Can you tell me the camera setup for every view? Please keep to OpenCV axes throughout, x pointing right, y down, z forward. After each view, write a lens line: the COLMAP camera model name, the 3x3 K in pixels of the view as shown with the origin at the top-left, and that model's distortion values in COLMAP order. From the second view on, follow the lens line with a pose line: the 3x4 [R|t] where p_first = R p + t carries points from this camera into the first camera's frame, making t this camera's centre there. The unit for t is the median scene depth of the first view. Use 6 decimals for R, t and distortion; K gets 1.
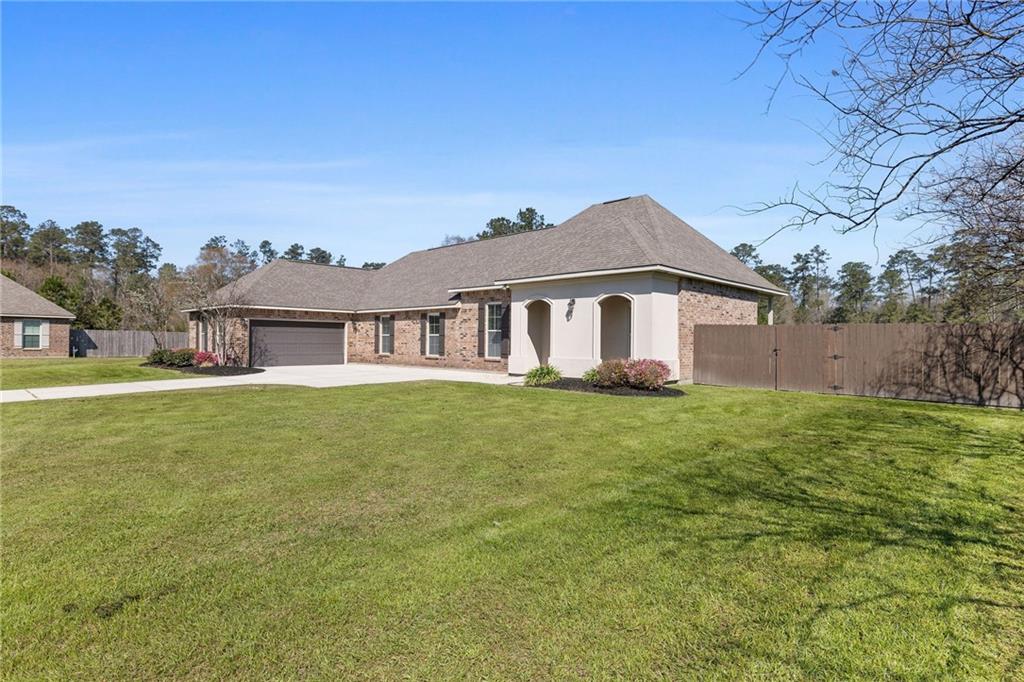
lens RADIAL K [[554.0, 0, 508.1], [0, 554.0, 342.1], [0, 0, 1]] dist [-0.003726, -0.001056]
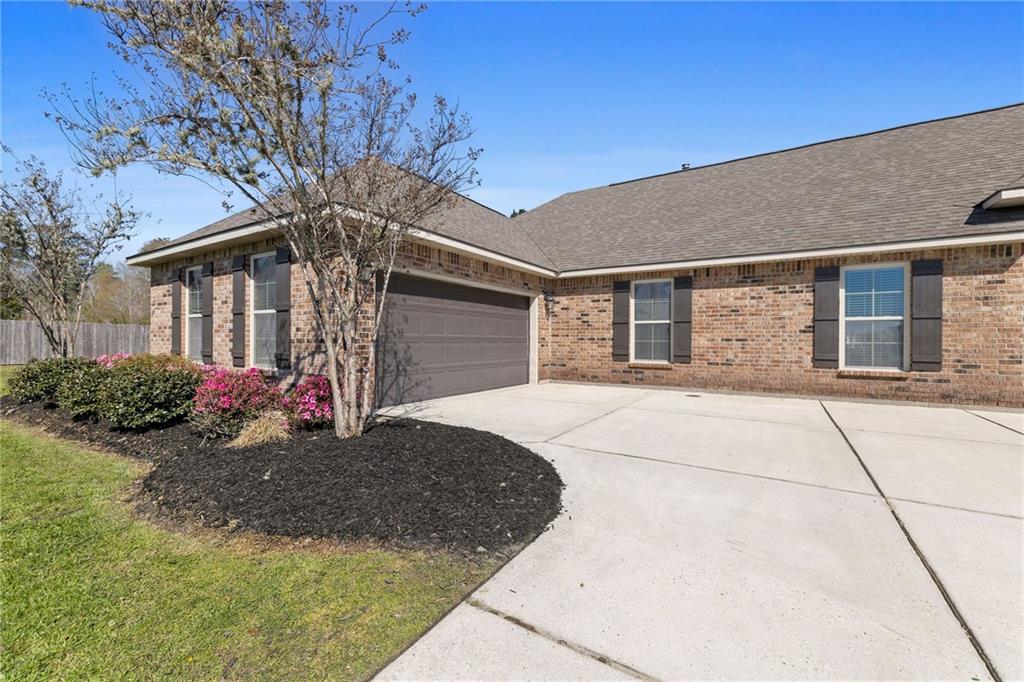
lens RADIAL K [[445.2, 0, 544.0], [0, 445.2, 339.9], [0, 0, 1]] dist [-0.002431, -0.000146]
pose [[0.973640, -0.001019, 0.228088, -0.386757], [0.001425, 0.999998, -0.001615, 0.002745], [-0.228086, 0.001898, 0.973639, 0.645106]]
